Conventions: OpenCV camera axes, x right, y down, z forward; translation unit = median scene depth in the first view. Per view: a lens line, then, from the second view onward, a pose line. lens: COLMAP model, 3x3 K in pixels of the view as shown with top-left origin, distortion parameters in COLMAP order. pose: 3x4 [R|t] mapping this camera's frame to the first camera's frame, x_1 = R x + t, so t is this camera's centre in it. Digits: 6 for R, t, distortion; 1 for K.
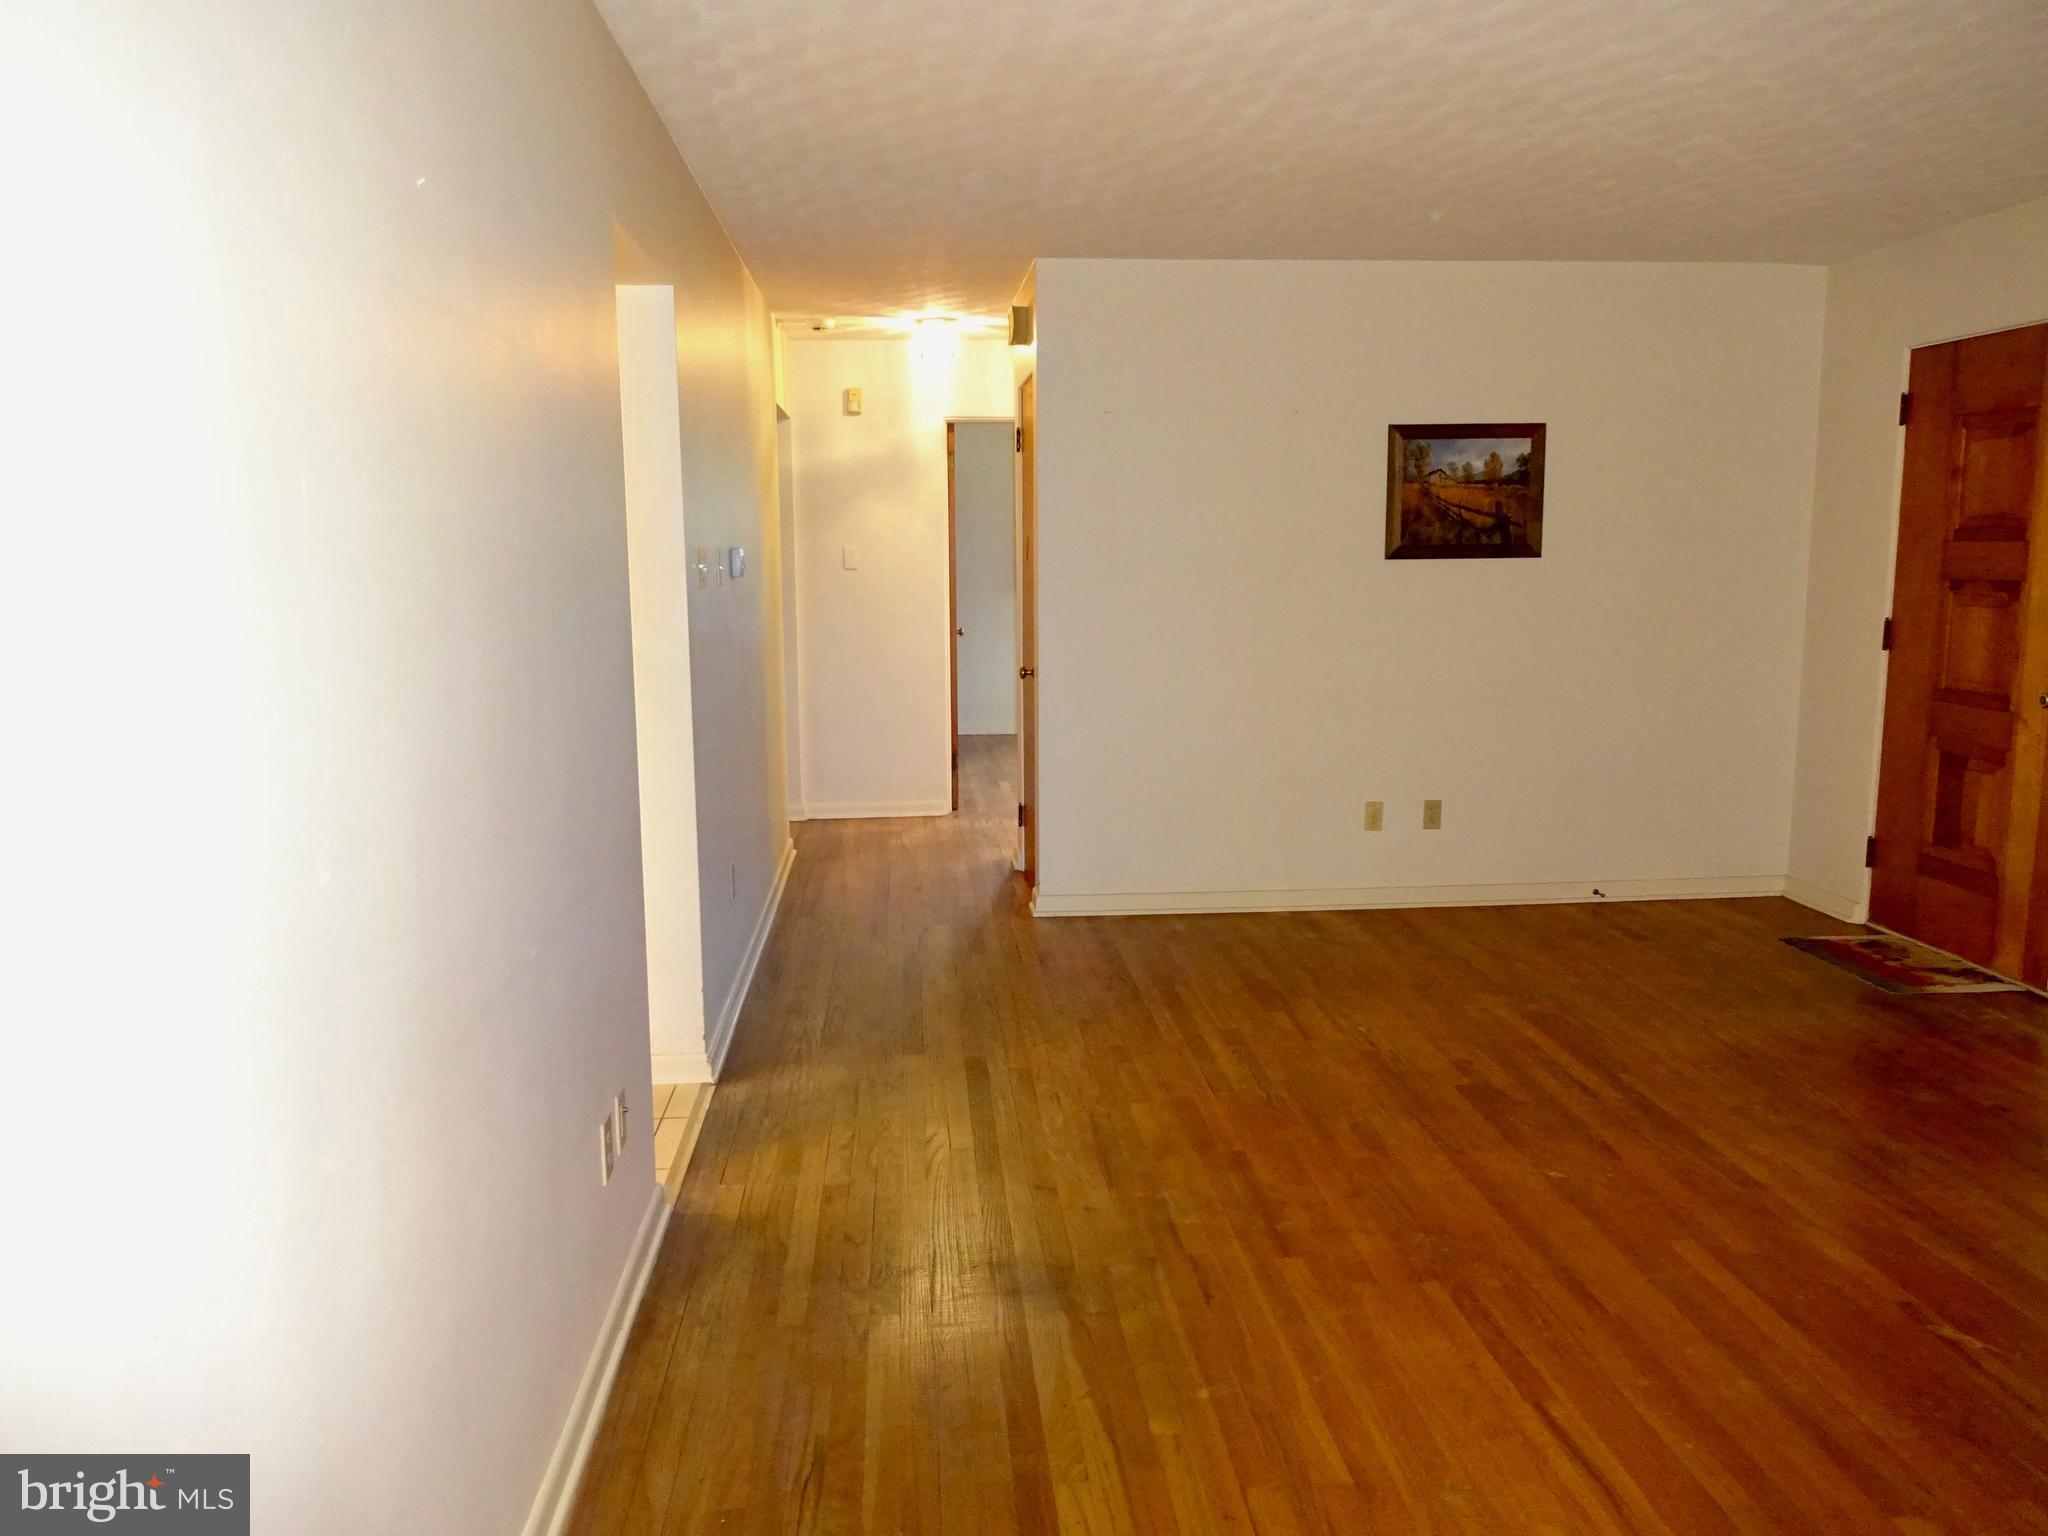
lens RADIAL K [[1507.8, 0, 1026.0], [0, 1507.8, 771.7], [0, 0, 1]] dist [-0.003369, -0.001806]
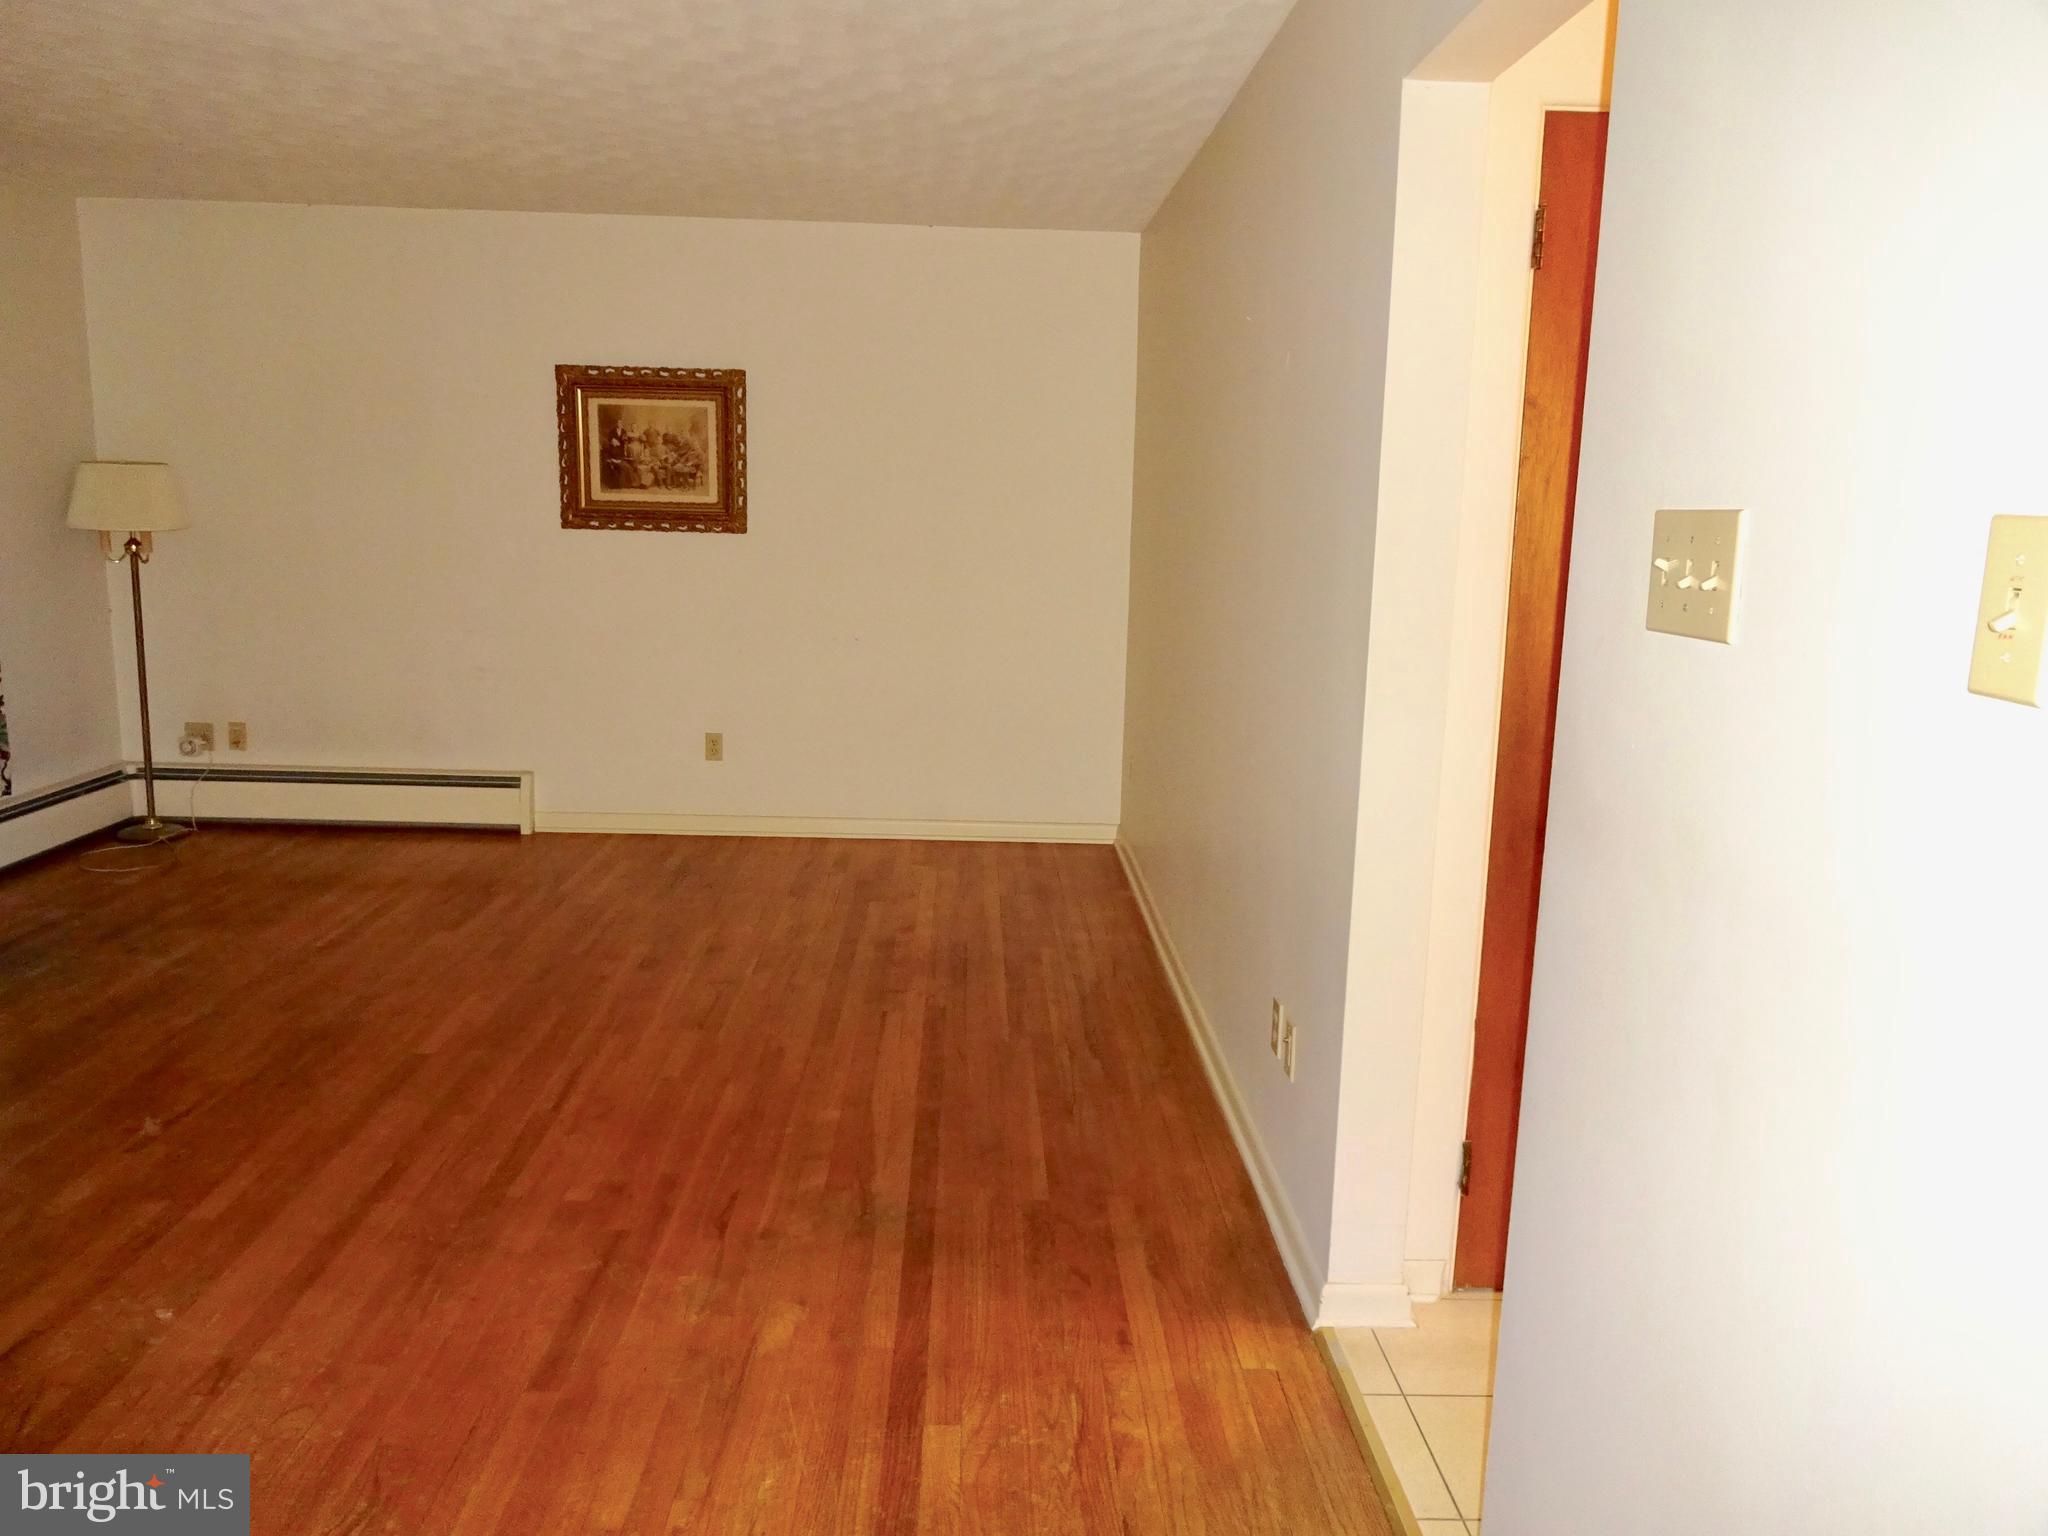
lens RADIAL K [[1507.8, 0, 1020.3], [0, 1507.8, 750.8], [0, 0, 1]] dist [-0.003369, -0.001806]
pose [[-0.998540, -0.028177, 0.046096, -0.120402], [-0.012325, 0.949532, 0.313429, -0.282742], [-0.052601, 0.312403, -0.948492, 1.875875]]
